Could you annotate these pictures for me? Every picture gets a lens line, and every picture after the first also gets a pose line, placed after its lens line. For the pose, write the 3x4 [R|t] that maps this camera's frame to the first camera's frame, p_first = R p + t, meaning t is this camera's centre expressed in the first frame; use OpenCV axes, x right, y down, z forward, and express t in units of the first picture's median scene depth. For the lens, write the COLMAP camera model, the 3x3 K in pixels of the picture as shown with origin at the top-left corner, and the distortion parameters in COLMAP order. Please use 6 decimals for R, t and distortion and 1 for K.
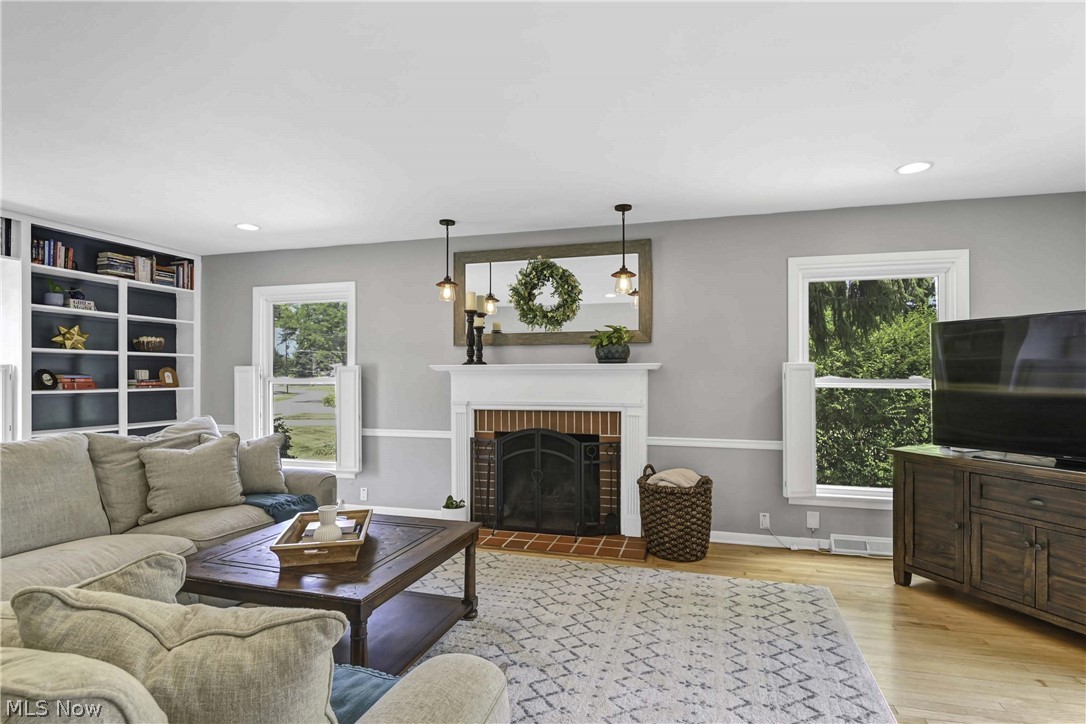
lens RADIAL K [[551.7, 0, 545.5], [0, 551.7, 372.1], [0, 0, 1]] dist [-0.005834, -0.001145]
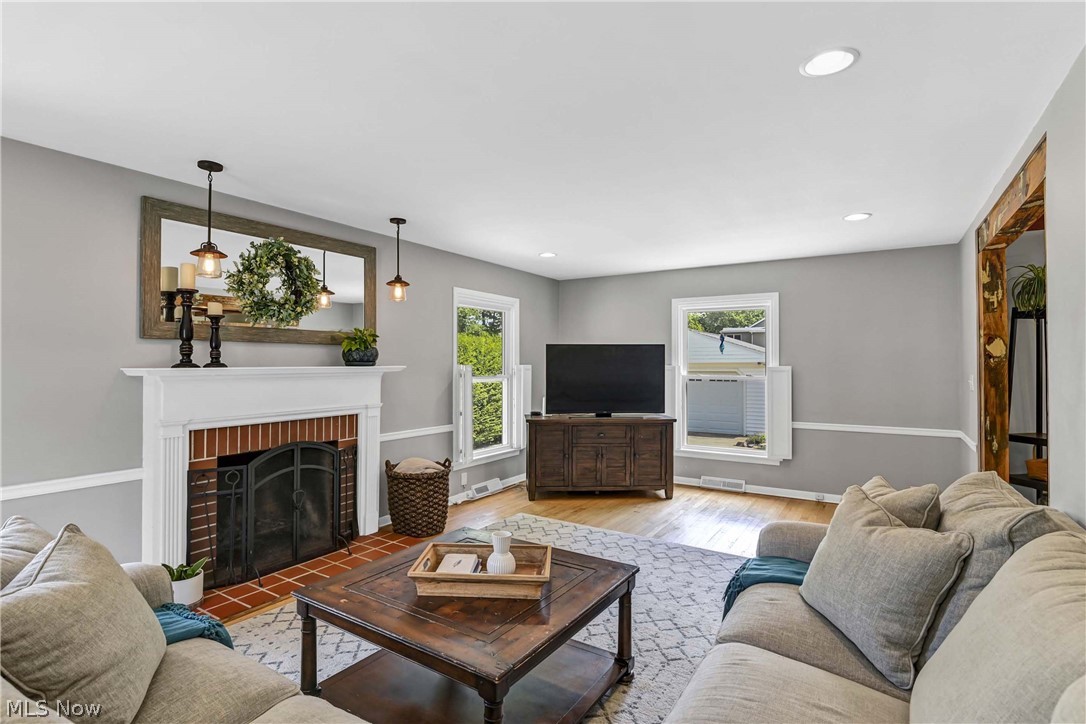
lens RADIAL K [[551.7, 0, 541.8], [0, 551.7, 356.6], [0, 0, 1]] dist [-0.005834, -0.001145]
pose [[0.267966, 0.011992, 0.963354, -0.736320], [-0.004237, 0.999928, -0.011268, -0.022216], [-0.963419, -0.001062, 0.267997, 0.405685]]
